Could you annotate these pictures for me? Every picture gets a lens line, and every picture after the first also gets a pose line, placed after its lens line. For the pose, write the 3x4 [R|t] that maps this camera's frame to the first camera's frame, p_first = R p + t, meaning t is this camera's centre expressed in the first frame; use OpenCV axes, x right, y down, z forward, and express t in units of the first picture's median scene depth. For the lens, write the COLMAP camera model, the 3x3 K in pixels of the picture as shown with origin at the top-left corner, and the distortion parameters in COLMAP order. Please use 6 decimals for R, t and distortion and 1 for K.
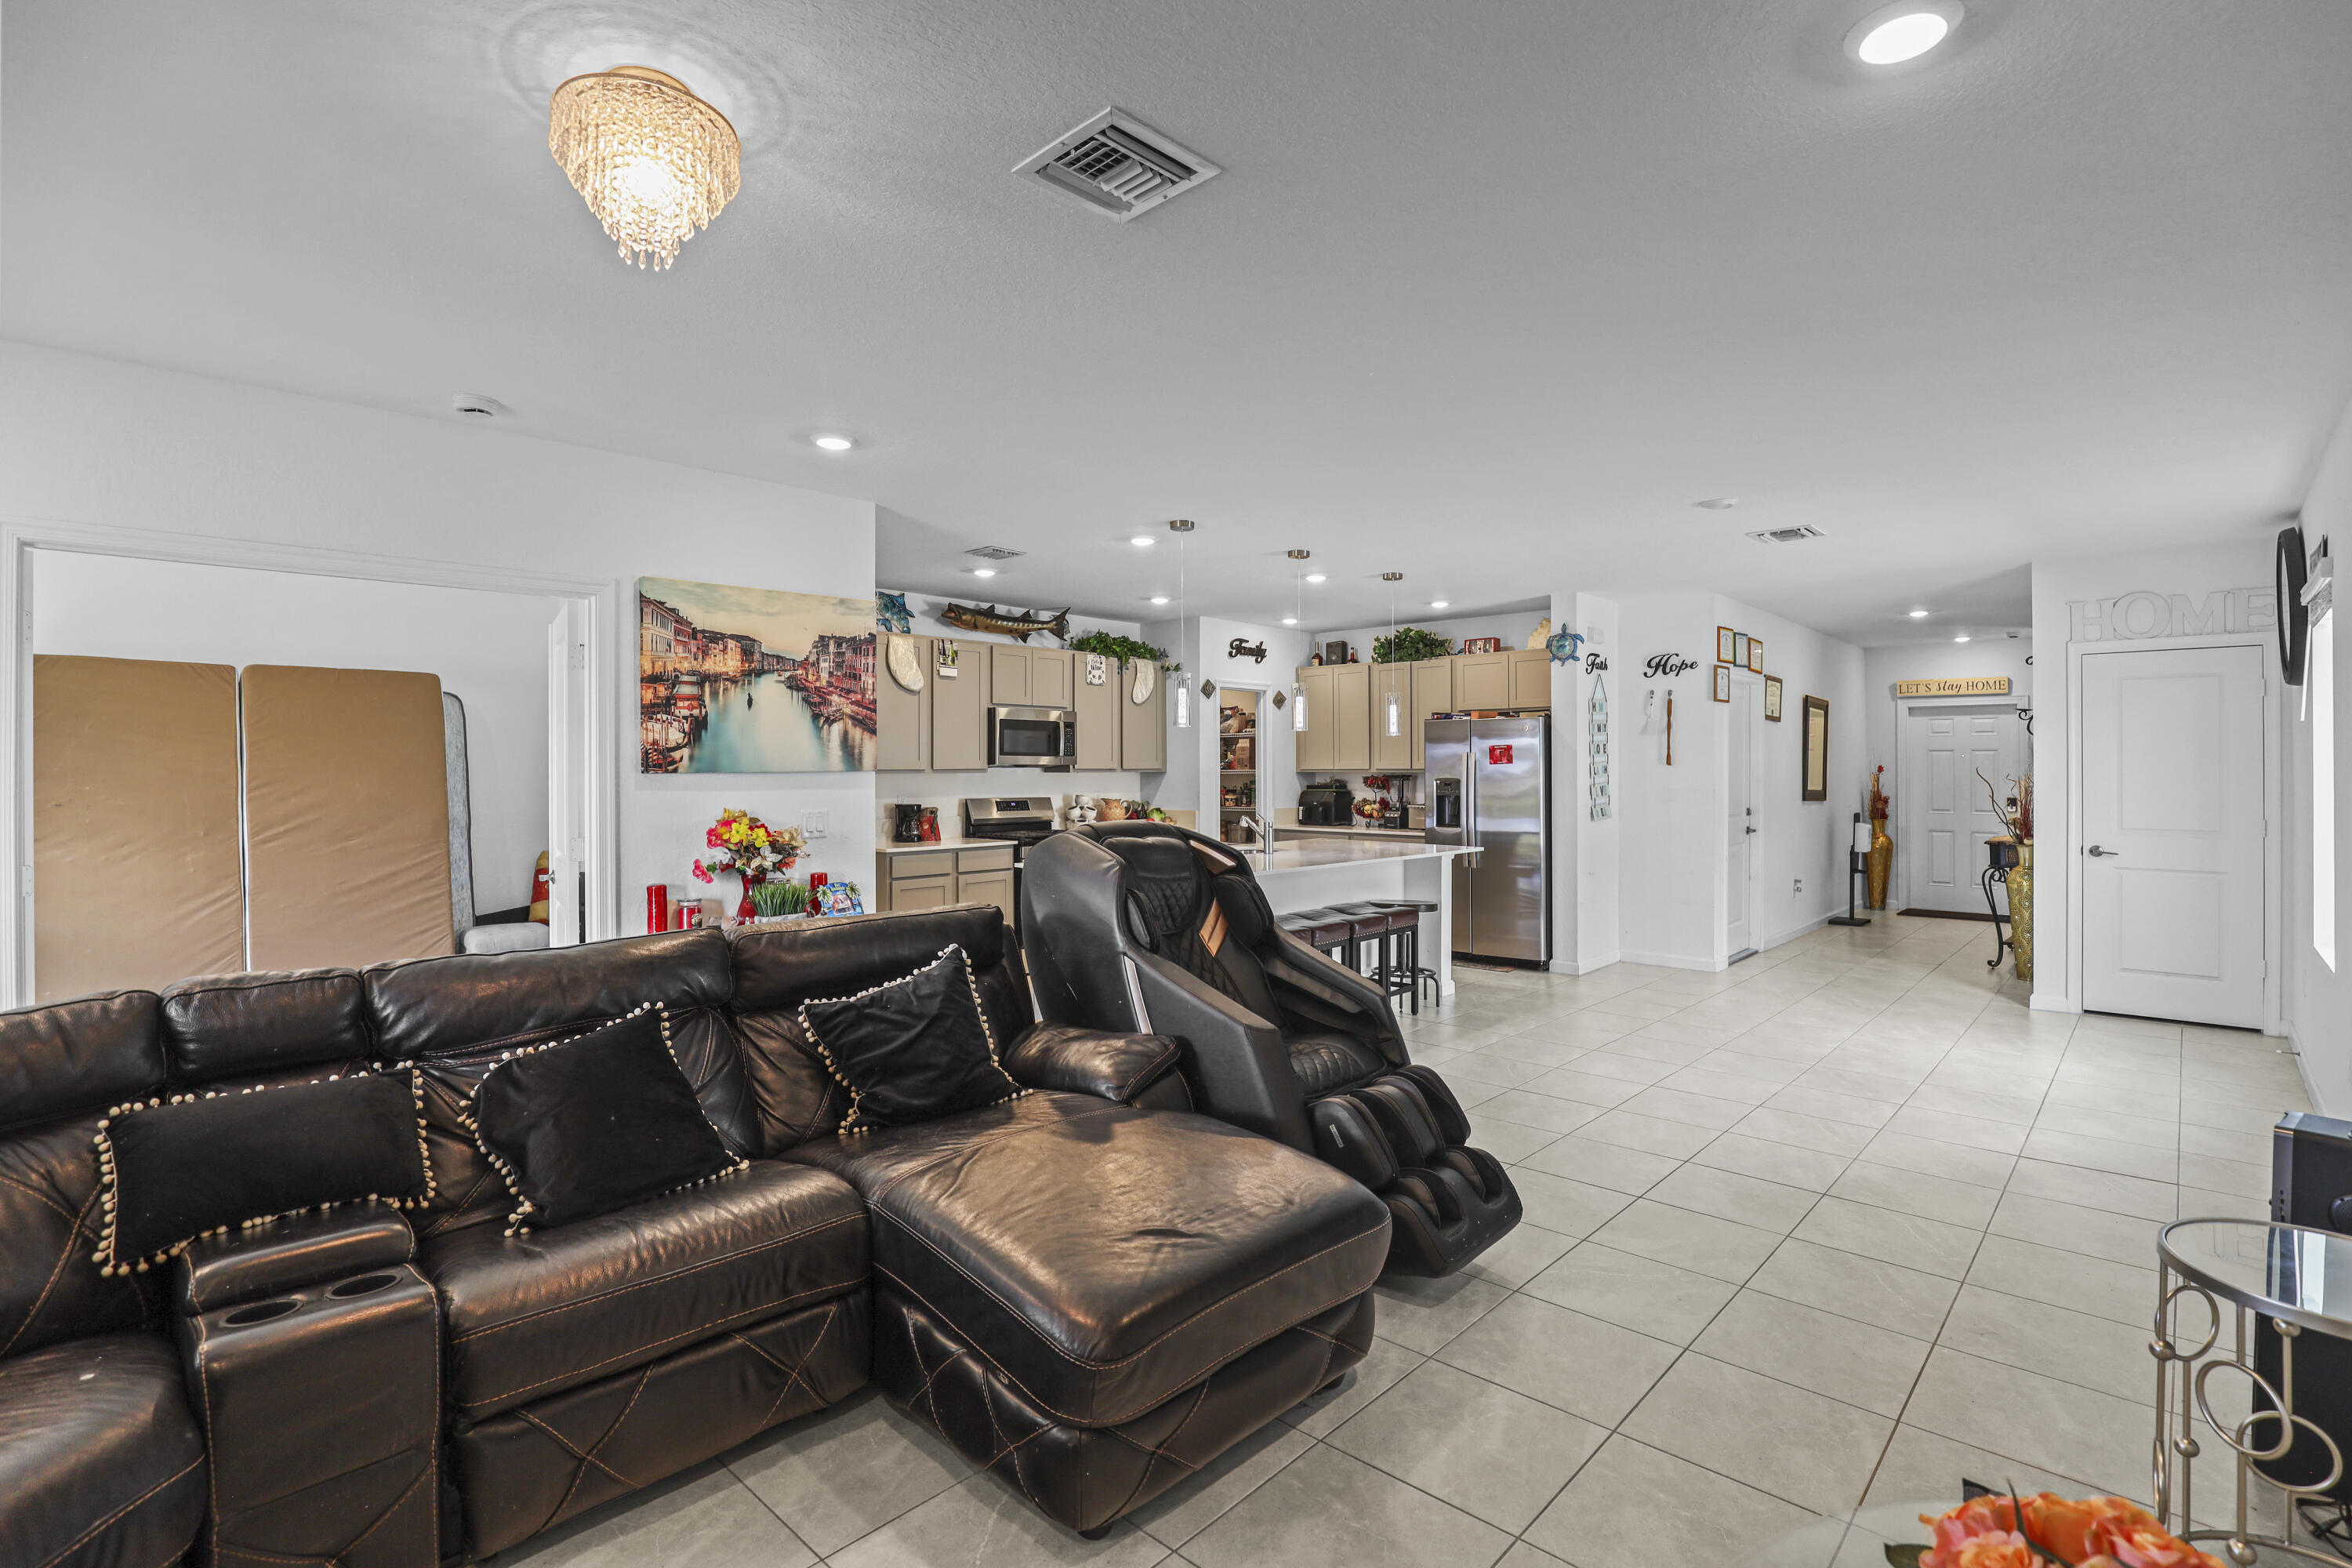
lens RADIAL K [[1113.6, 0, 1177.9], [0, 1113.6, 776.1], [0, 0, 1]] dist [-0.024645, -0.000010]
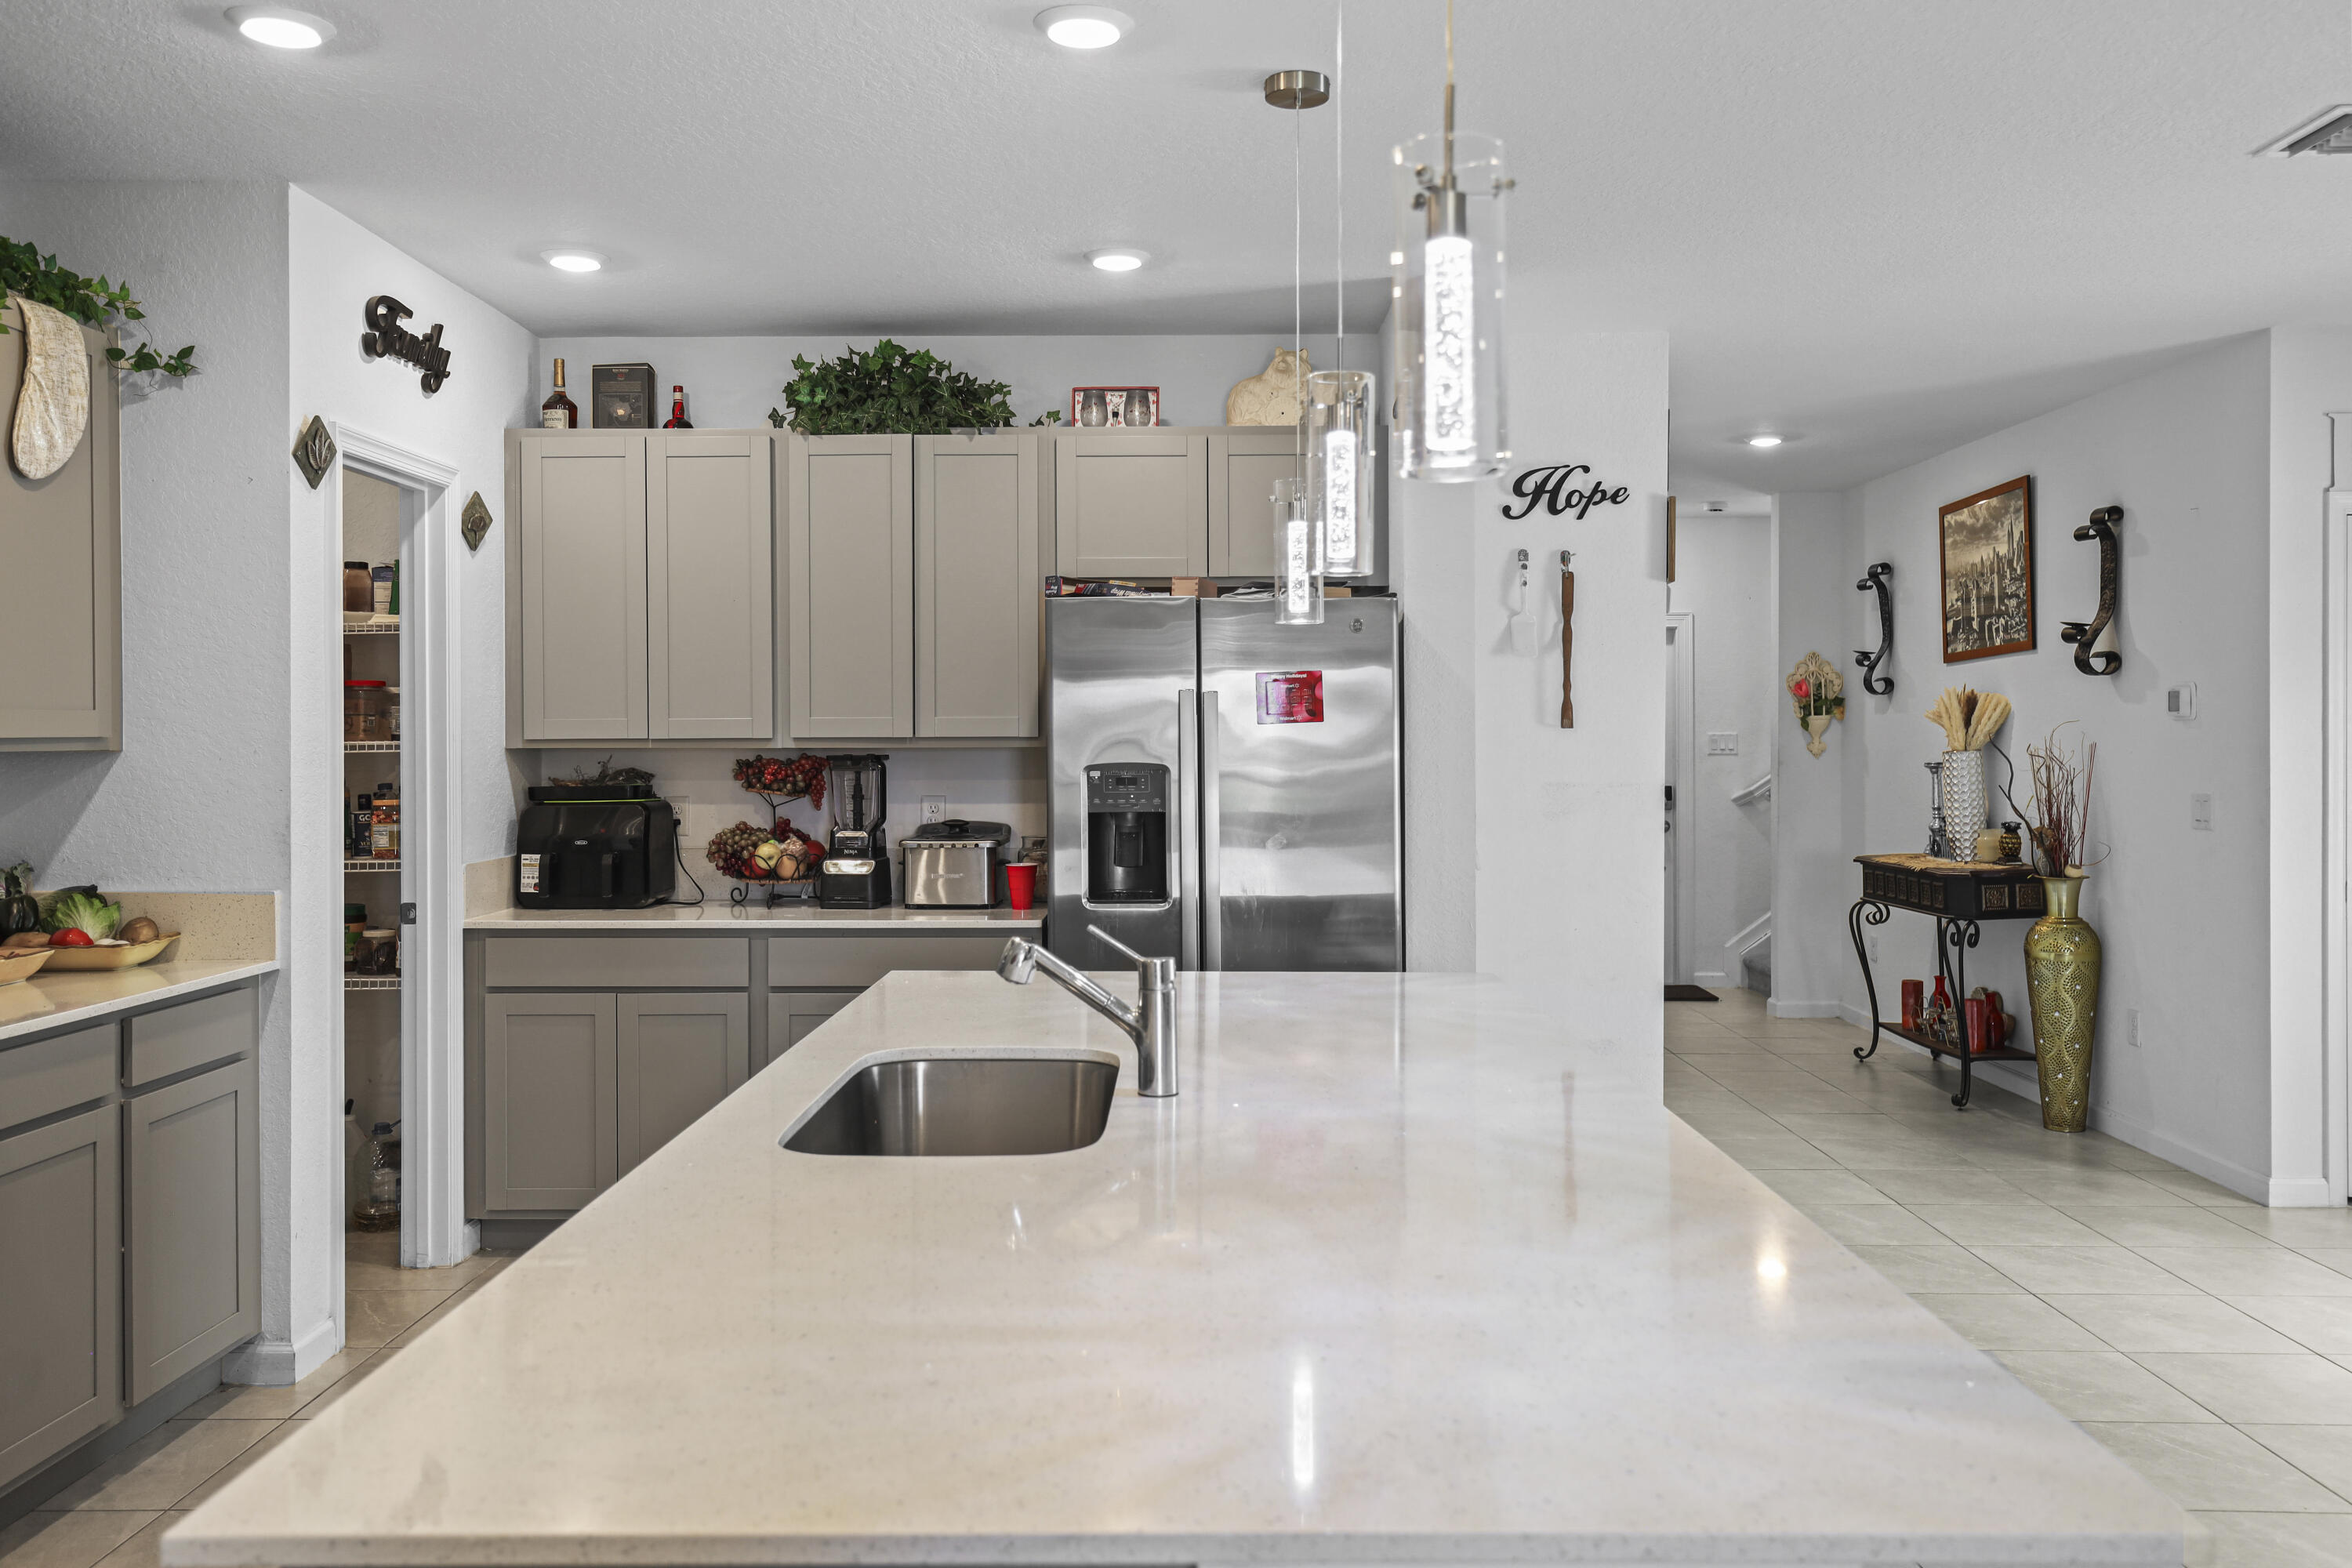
lens RADIAL K [[1866.1, 0, 1189.1], [0, 1866.1, 759.1], [0, 0, 1]] dist [0.022610, 0.006102]
pose [[0.732799, -0.009713, 0.680376, -0.154787], [0.005966, 0.999951, 0.007849, -0.004449], [-0.680419, -0.001693, 0.732821, 0.590382]]
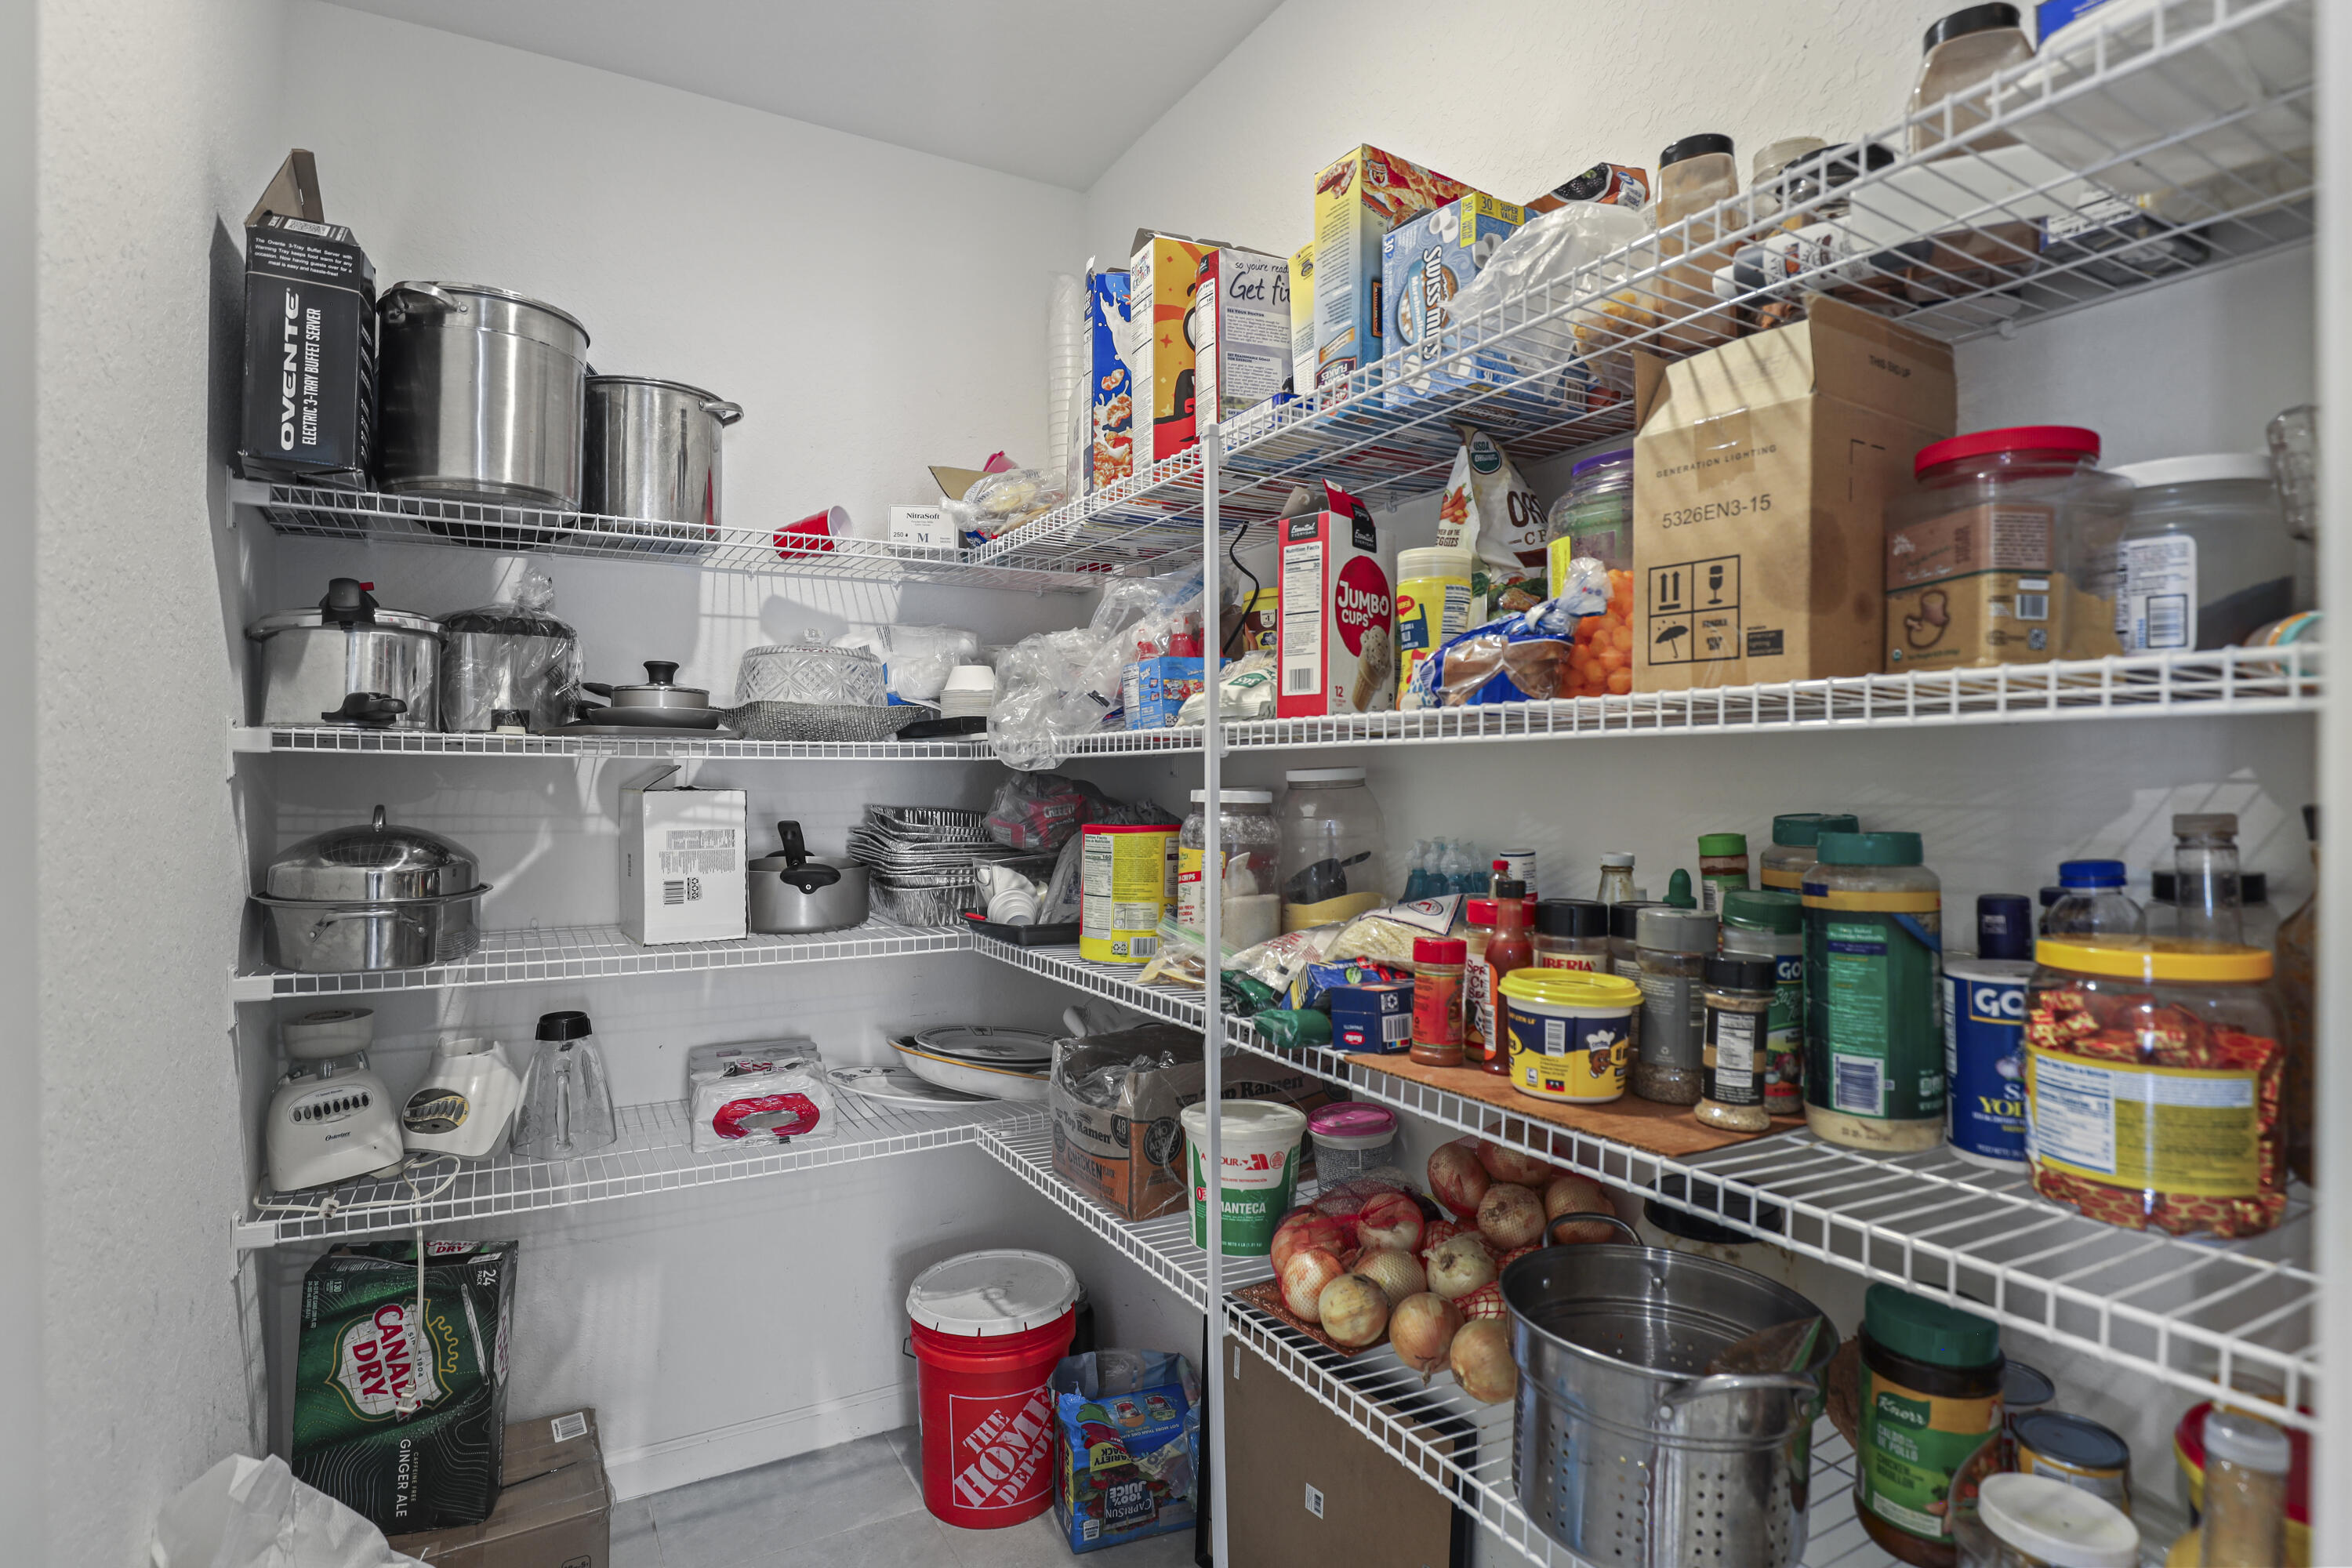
lens RADIAL K [[1213.9, 0, 1172.7], [0, 1213.9, 783.2], [0, 0, 1]] dist [-0.001324, -0.000068]
pose [[0.957530, 0.004465, -0.288298, 0.025333], [-0.007586, 0.999924, -0.009709, 0.001663], [0.288233, 0.011484, 0.957492, 1.099867]]
